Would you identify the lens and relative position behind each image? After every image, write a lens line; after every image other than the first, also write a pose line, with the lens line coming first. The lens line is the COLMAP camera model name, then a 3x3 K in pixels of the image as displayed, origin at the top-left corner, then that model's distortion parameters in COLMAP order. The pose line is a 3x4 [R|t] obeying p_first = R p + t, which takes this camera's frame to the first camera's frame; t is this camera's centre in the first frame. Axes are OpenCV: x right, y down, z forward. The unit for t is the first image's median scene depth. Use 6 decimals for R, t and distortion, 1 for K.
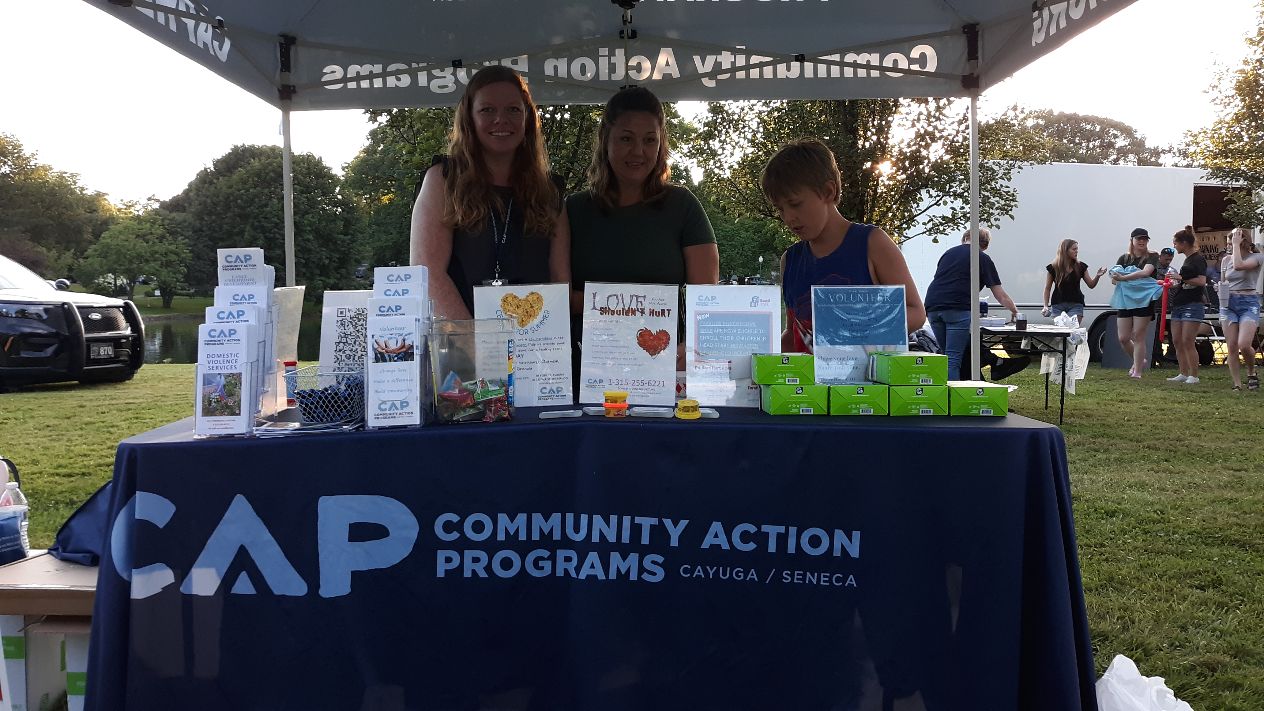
lens RADIAL K [[1117.4, 0, 631.8], [0, 1117.4, 353.3], [0, 0, 1]] dist [-0.004646, -0.001770]
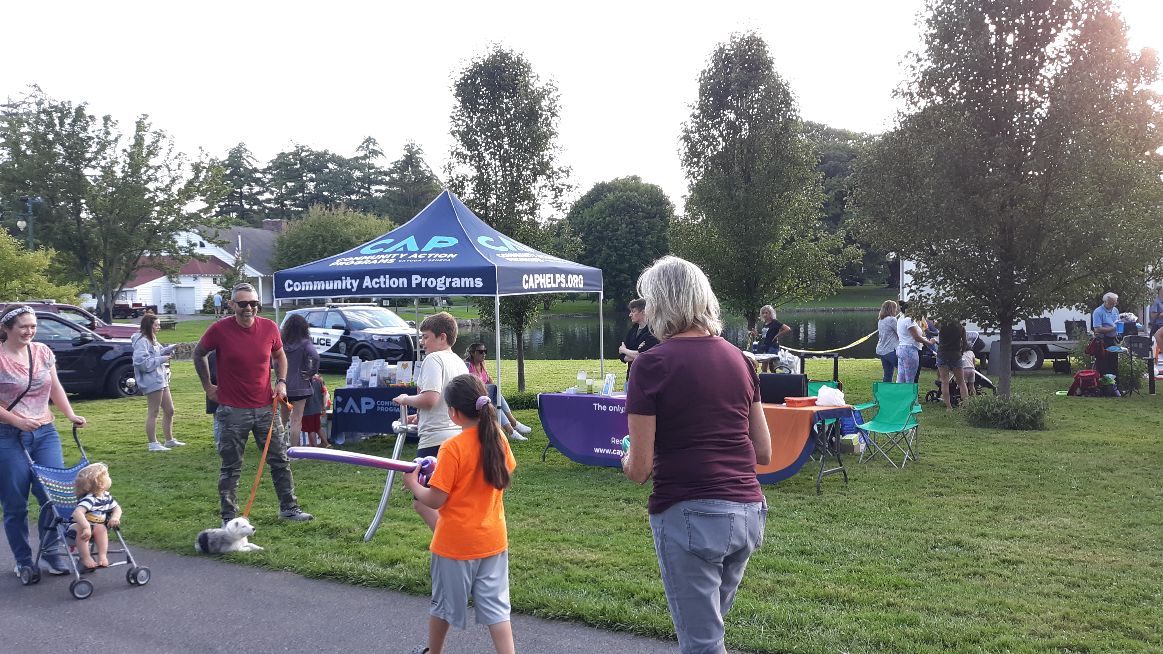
lens RADIAL K [[1028.2, 0, 581.5], [0, 1028.2, 329.9], [0, 0, 1]] dist [-0.004646, -0.001770]
pose [[0.924453, -0.000438, -0.381295, 3.045478], [-0.003481, 0.999948, -0.009588, -0.202034], [0.381279, 0.010191, 0.924404, -3.859260]]
